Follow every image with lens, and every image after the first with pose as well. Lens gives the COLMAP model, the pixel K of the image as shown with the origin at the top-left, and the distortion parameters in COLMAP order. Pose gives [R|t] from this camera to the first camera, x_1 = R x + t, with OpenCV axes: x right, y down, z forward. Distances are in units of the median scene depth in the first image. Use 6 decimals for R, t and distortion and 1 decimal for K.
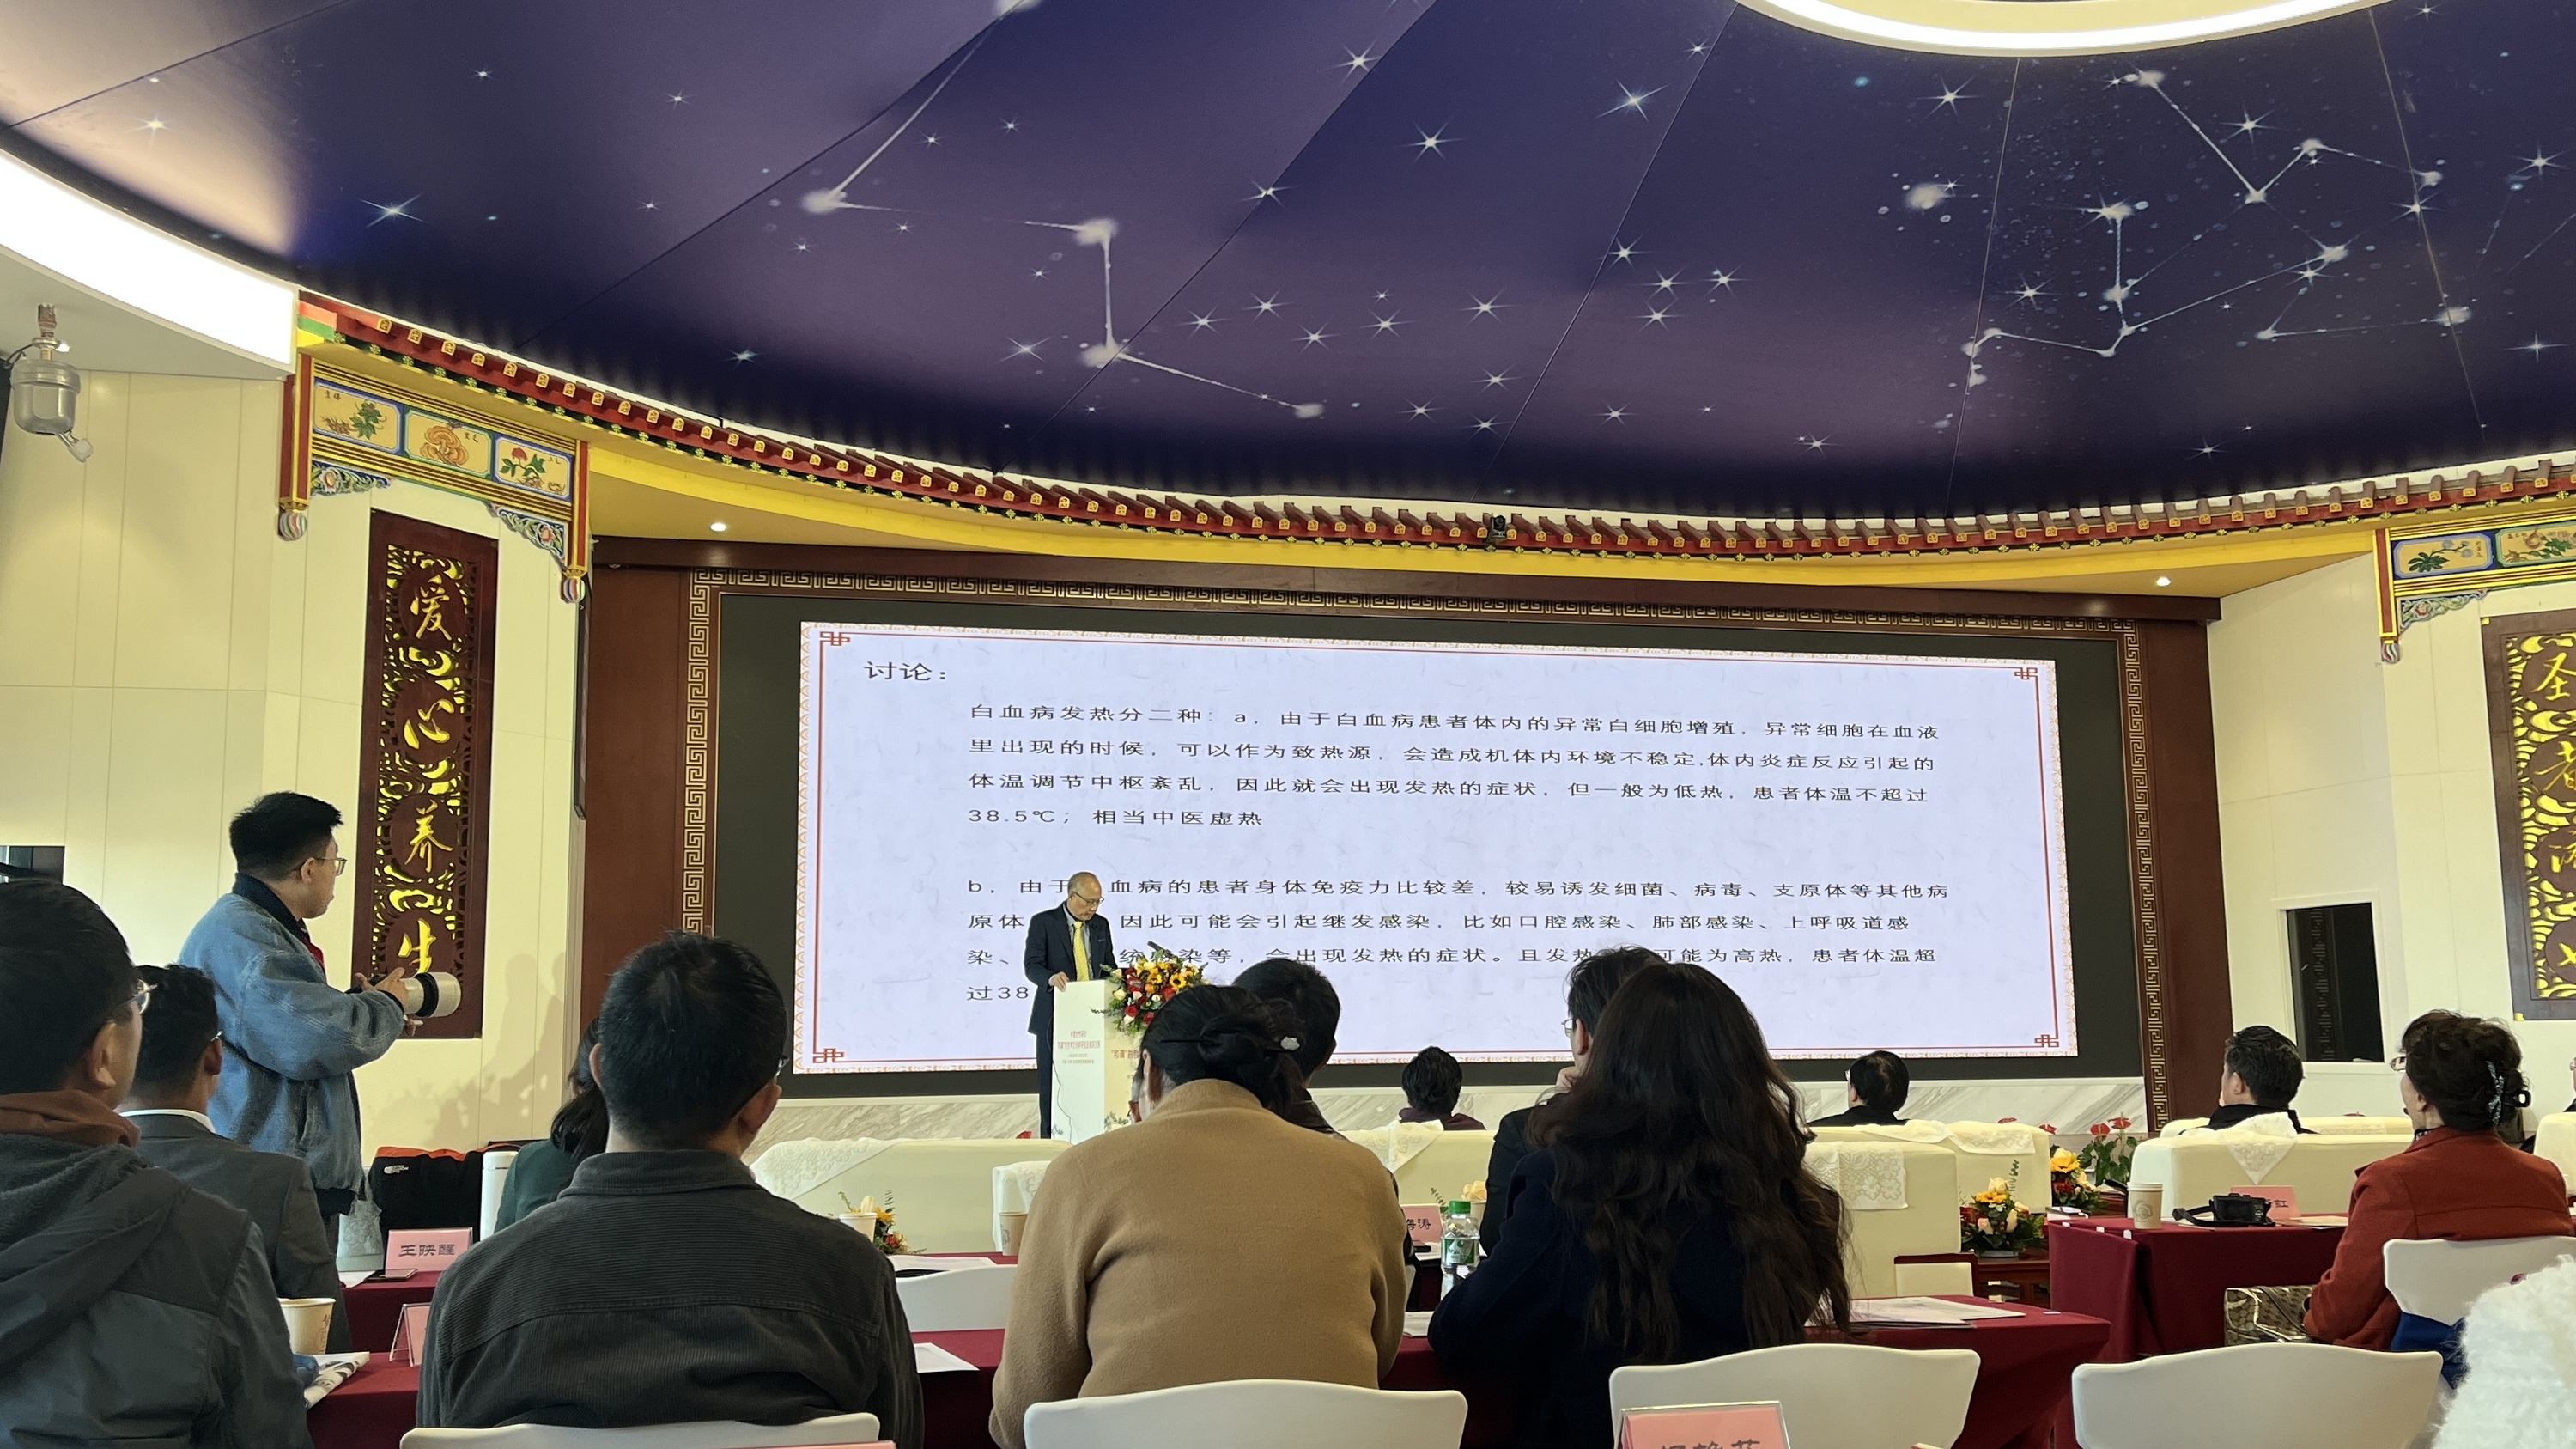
lens RADIAL K [[2283.0, 0, 1295.1], [0, 2283.0, 734.7], [0, 0, 1]] dist [0.029733, -0.026013]
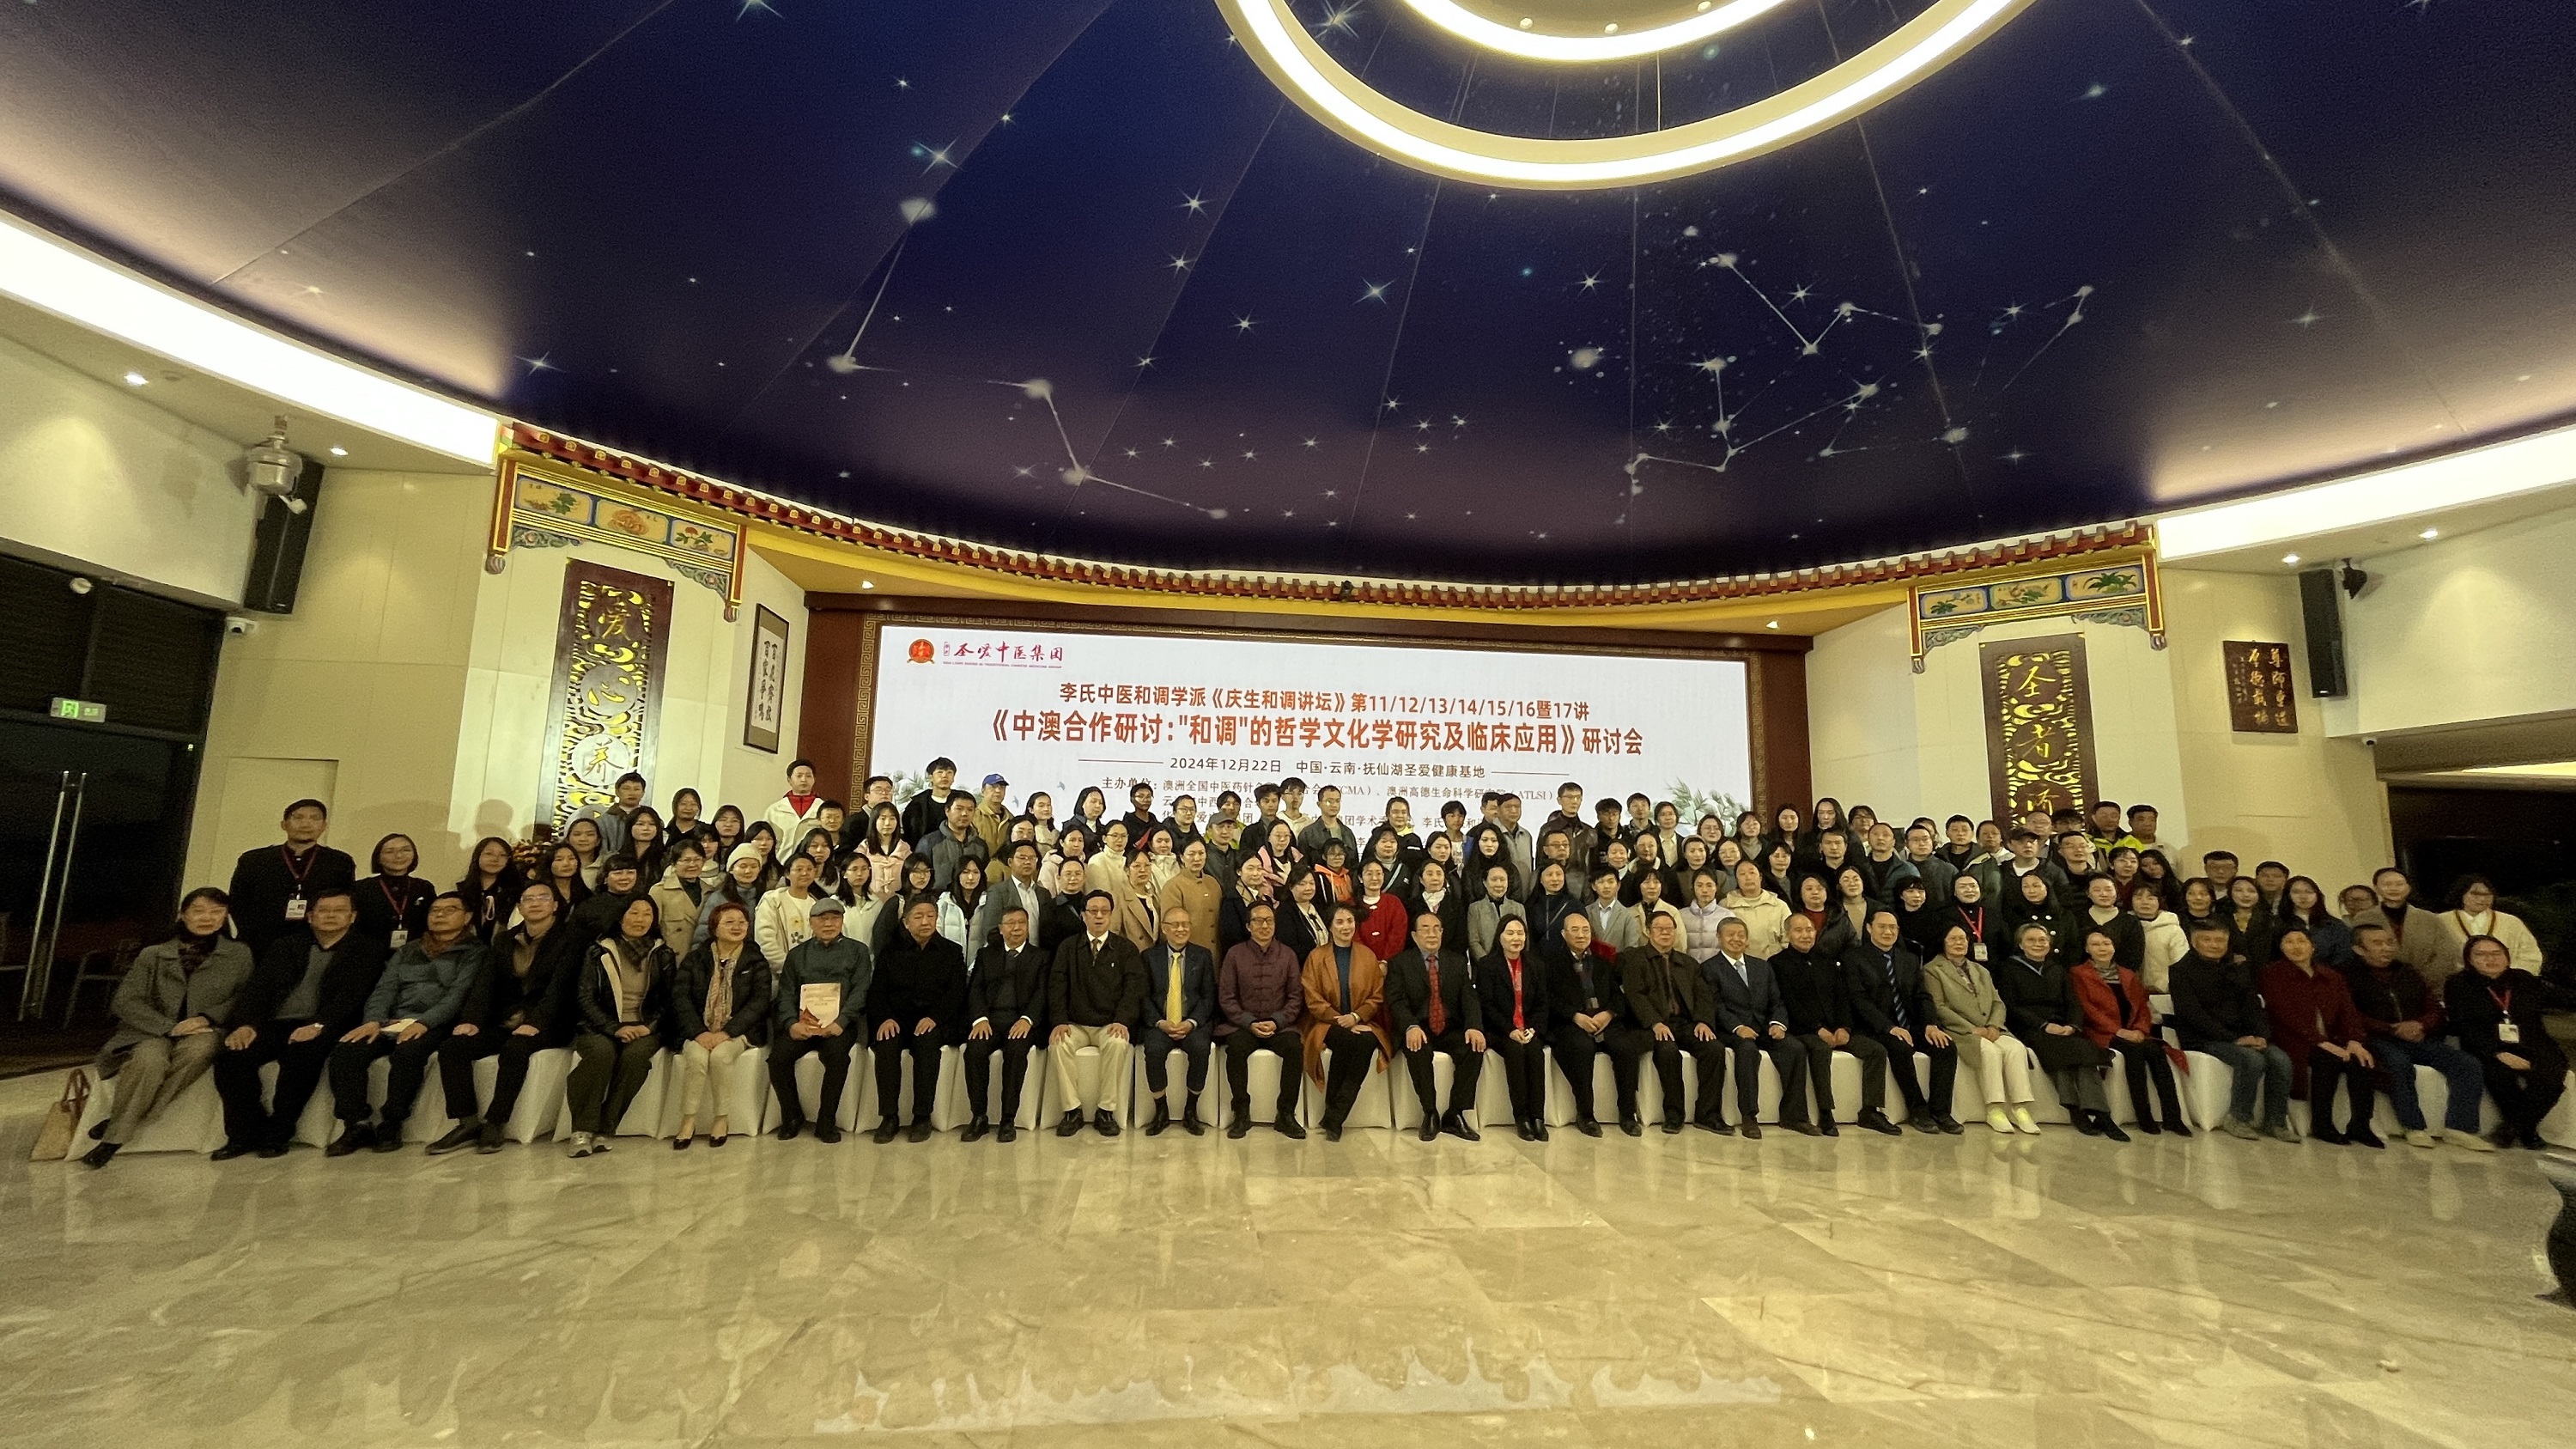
lens RADIAL K [[1051.1, 0, 1279.5], [0, 1051.1, 717.5], [0, 0, 1]] dist [-0.008743, -0.000233]
pose [[0.991179, 0.011349, -0.132040, 0.149281], [-0.012853, 0.999862, -0.010551, 0.011936], [0.131902, 0.012155, 0.991188, 0.251998]]
